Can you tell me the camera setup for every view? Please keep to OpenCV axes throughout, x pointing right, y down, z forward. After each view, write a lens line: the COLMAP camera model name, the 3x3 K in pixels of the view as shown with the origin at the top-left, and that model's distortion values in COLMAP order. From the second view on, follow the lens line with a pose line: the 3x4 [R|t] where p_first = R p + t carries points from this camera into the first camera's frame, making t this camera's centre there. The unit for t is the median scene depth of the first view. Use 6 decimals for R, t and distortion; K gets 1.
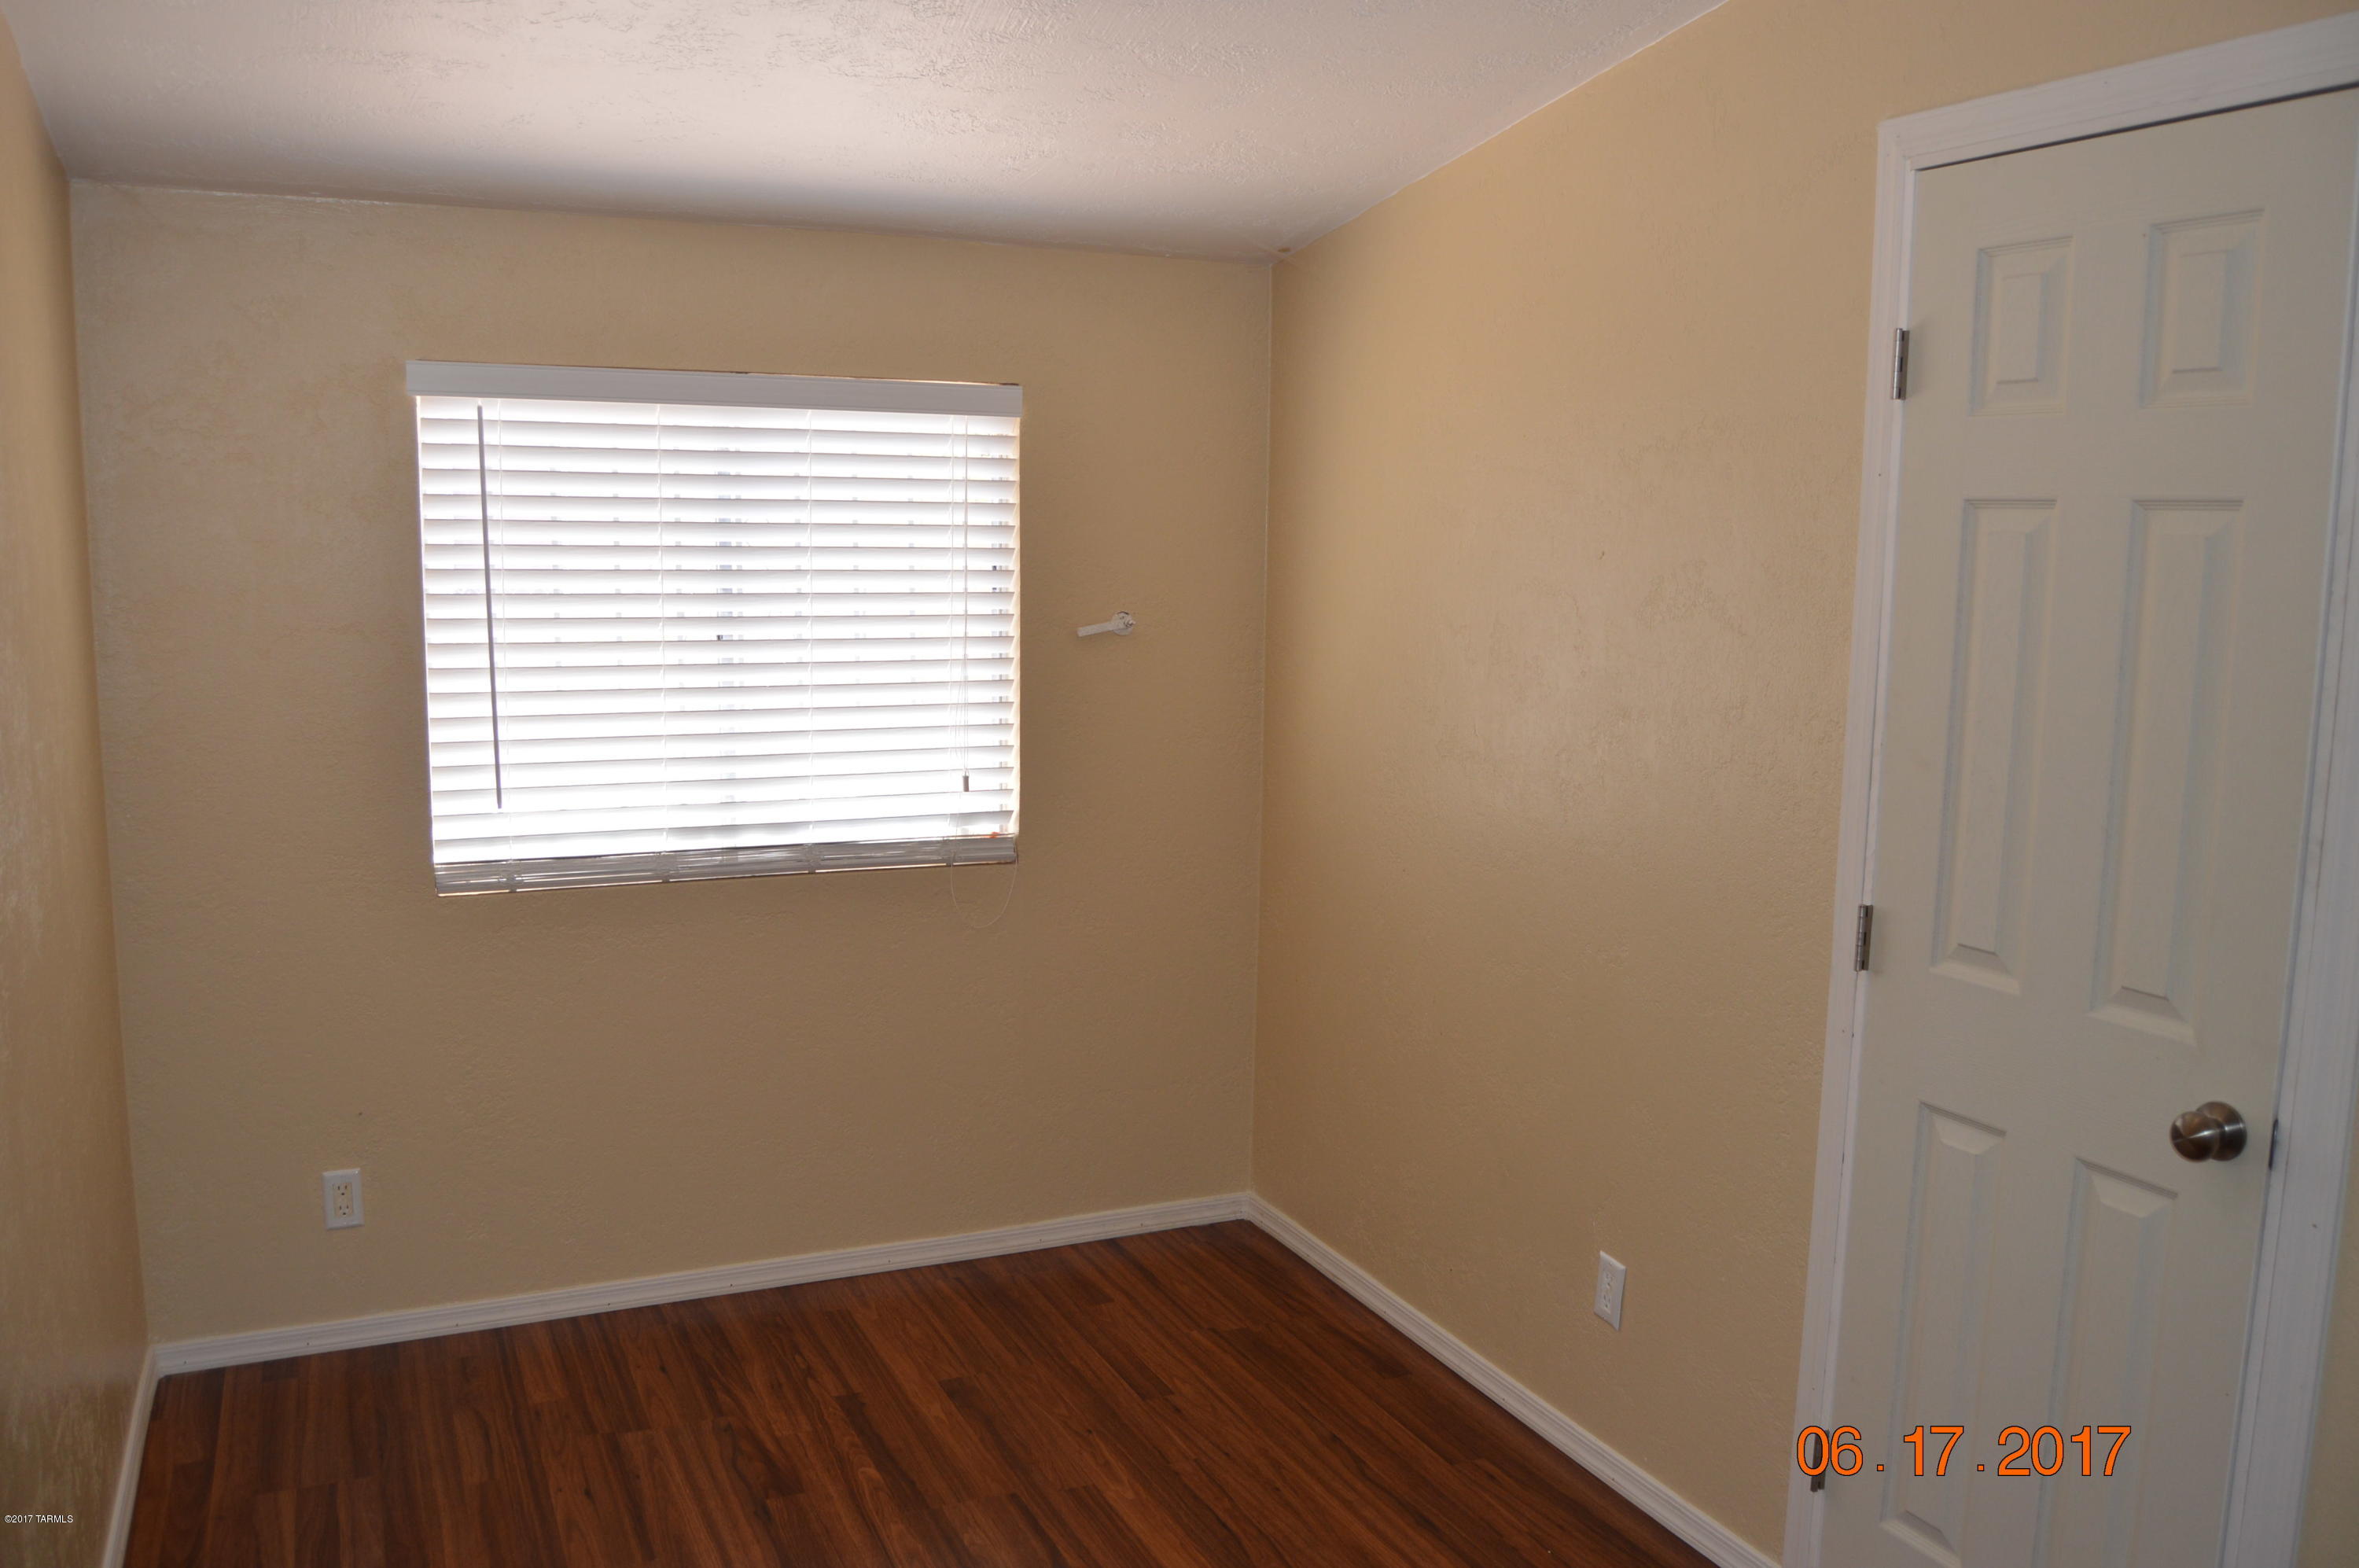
lens RADIAL K [[1869.6, 0, 1189.4], [0, 1869.6, 786.9], [0, 0, 1]] dist [-0.098302, 0.040331]
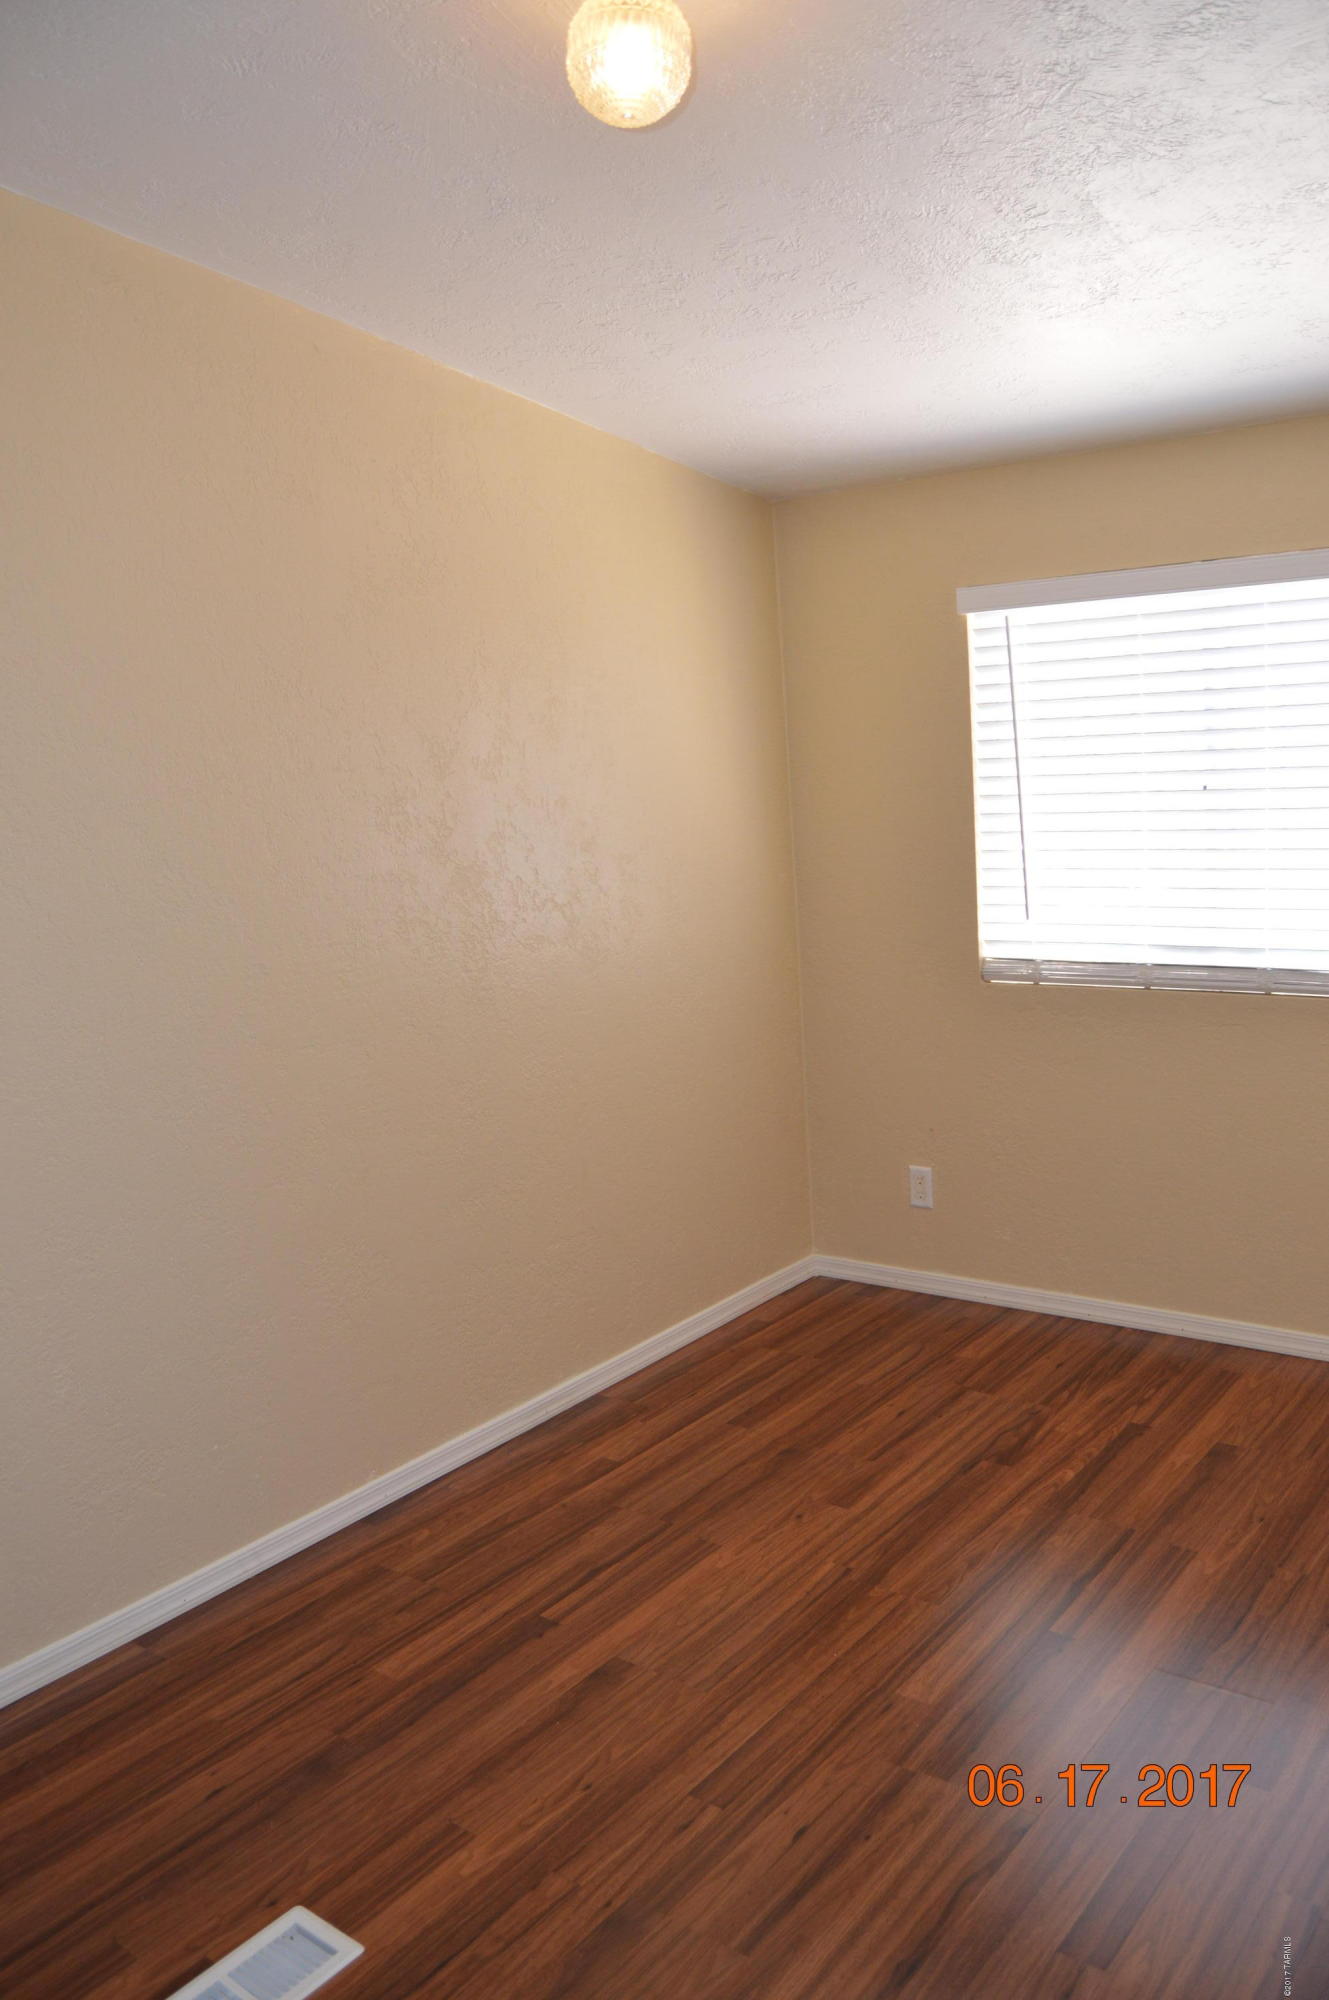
lens RADIAL K [[1585.1, 0, 663.2], [0, 1585.1, 1031.2], [0, 0, 1]] dist [-0.098302, 0.040331]
pose [[0.463301, 0.114490, -0.878774, 0.523459], [-0.053129, 0.993424, 0.101416, -0.009997], [0.884607, -0.000298, 0.466337, 0.249769]]
